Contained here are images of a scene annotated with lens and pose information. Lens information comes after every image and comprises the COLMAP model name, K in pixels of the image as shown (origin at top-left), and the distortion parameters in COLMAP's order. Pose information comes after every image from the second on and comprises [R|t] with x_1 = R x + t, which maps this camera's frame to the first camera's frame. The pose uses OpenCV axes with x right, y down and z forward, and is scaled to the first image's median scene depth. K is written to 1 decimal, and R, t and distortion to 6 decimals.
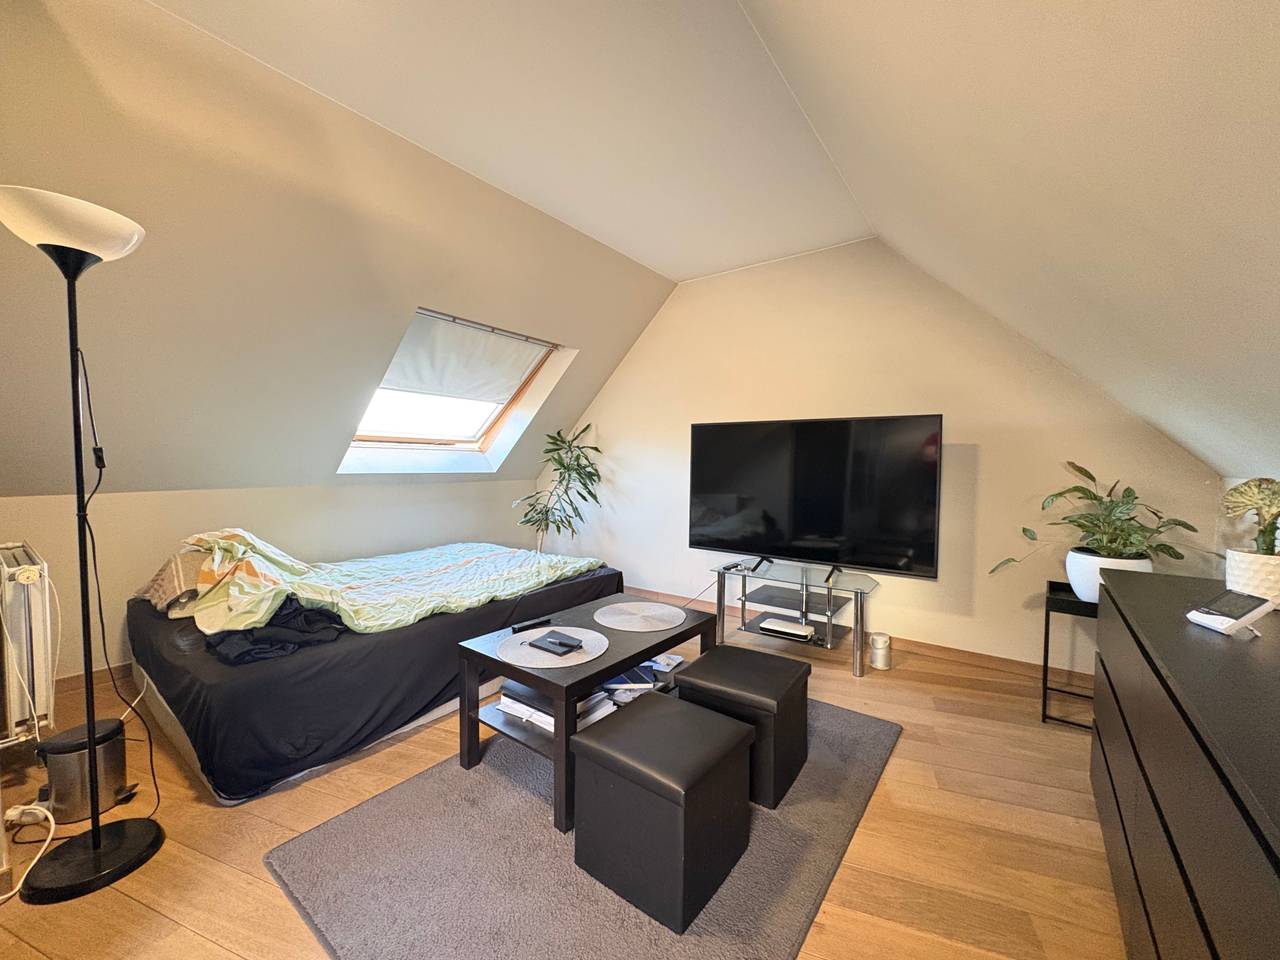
lens RADIAL K [[511.1, 0, 640.0], [0, 511.1, 480.0], [0, 0, 1]] dist [0.001353, 0.000120]
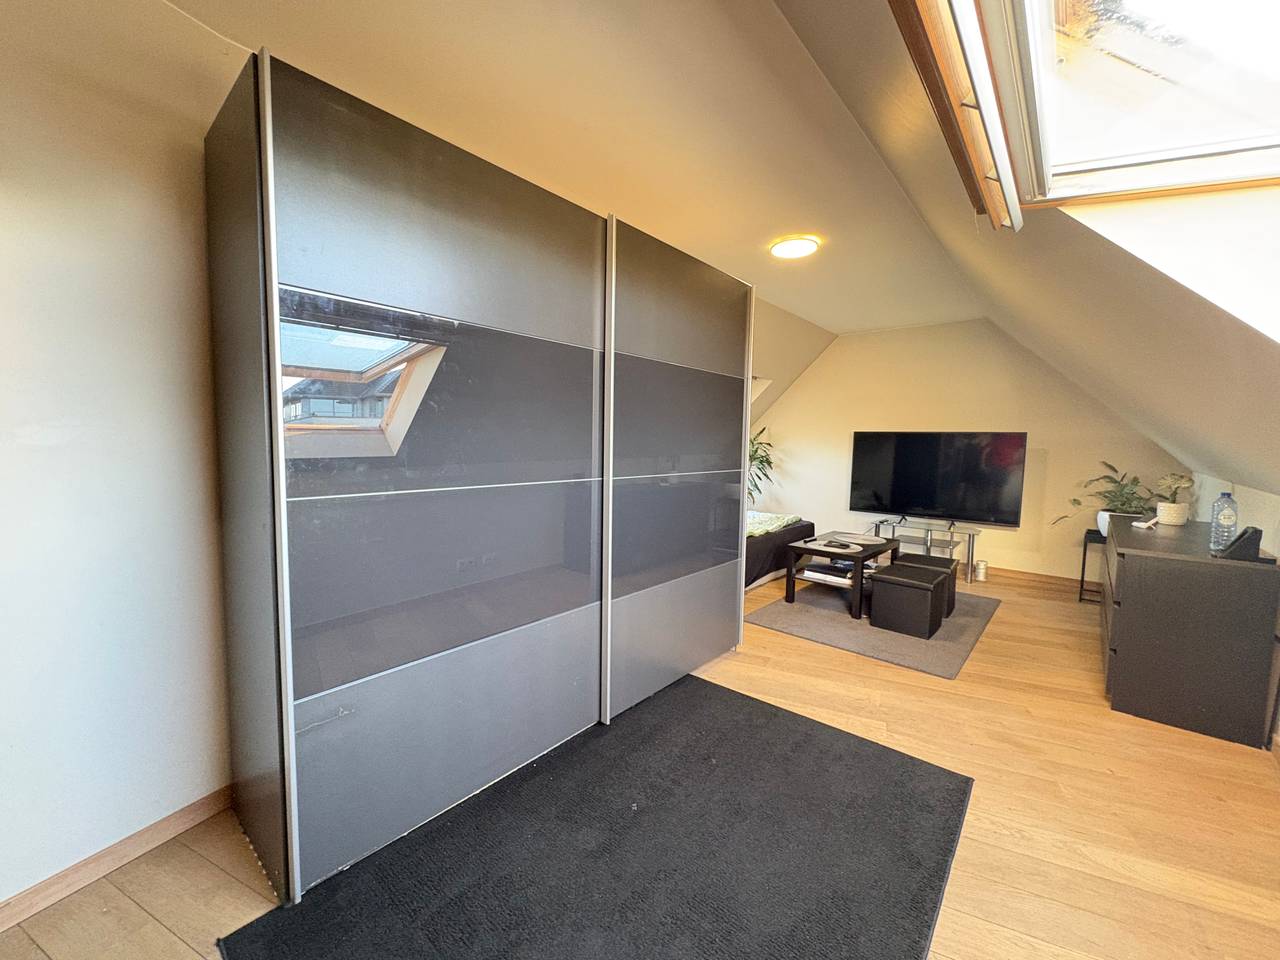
lens RADIAL K [[514.6, 0, 640.5], [0, 514.6, 476.8], [0, 0, 1]] dist [0.000954, 0.000119]
pose [[0.997483, 0.017248, -0.068773, -0.613143], [-0.015310, 0.999474, 0.028600, -0.008528], [0.069230, -0.027475, 0.997222, -0.864899]]
